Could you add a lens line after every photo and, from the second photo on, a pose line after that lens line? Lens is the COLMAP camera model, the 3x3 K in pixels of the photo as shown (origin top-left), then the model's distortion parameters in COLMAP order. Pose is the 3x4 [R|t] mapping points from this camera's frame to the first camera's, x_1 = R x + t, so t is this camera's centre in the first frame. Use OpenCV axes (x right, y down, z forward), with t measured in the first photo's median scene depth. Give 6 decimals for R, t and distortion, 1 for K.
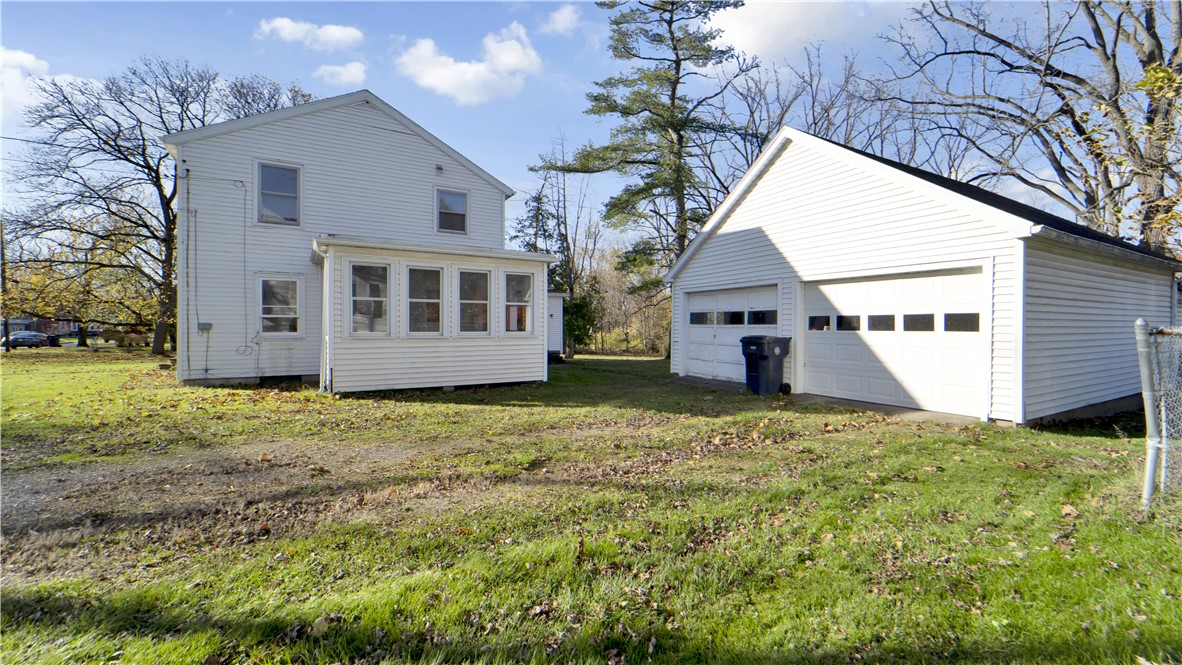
lens RADIAL K [[473.1, 0, 591.0], [0, 473.1, 332.5], [0, 0, 1]] dist [-0.023585, -0.000054]
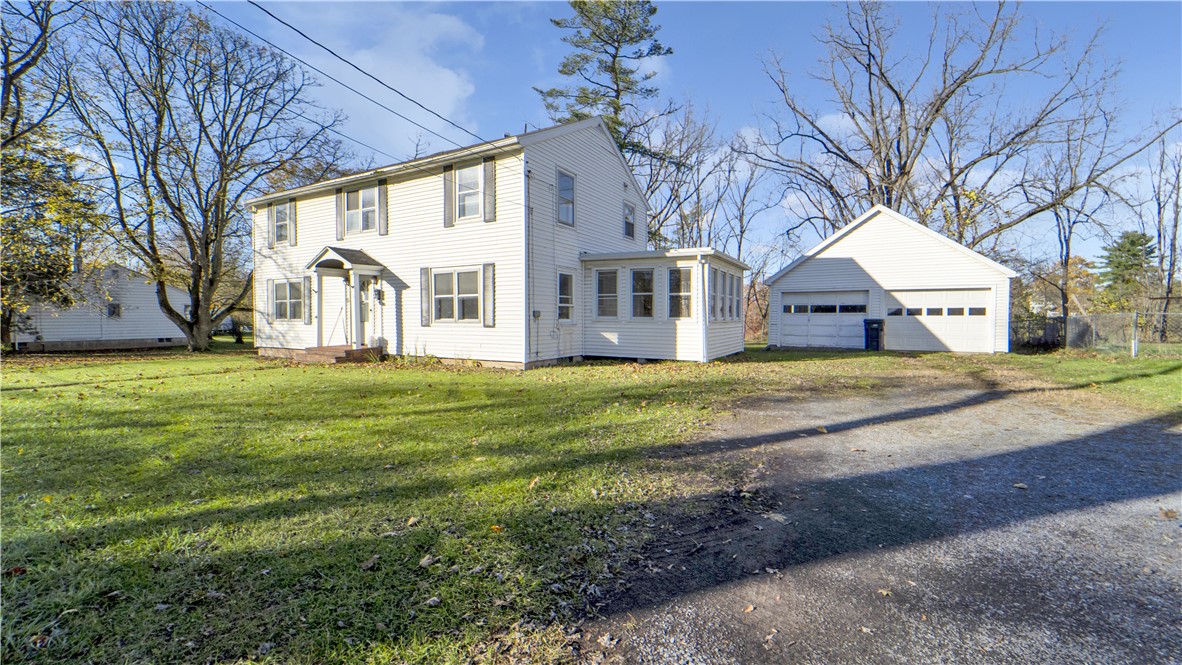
lens RADIAL K [[486.9, 0, 591.0], [0, 486.9, 332.5], [0, 0, 1]] dist [-0.000266, -0.000079]
pose [[0.860373, -0.018601, 0.509326, -1.552307], [0.009562, 0.999747, 0.020360, 0.011086], [-0.509576, -0.012646, 0.860333, -0.081110]]
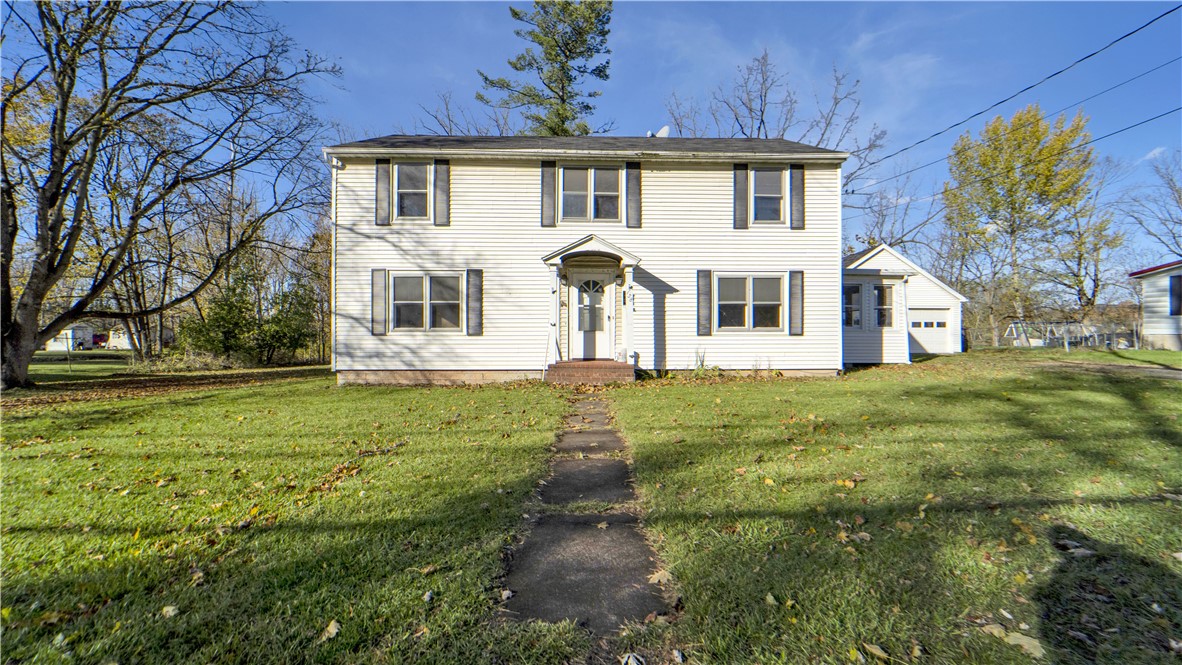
lens RADIAL K [[486.9, 0, 591.0], [0, 486.9, 332.5], [0, 0, 1]] dist [-0.000266, -0.000079]
pose [[0.472940, -0.003287, 0.881089, -2.594792], [0.013484, 0.999903, -0.003507, 0.009942], [-0.880992, 0.013540, 0.472938, 1.155843]]
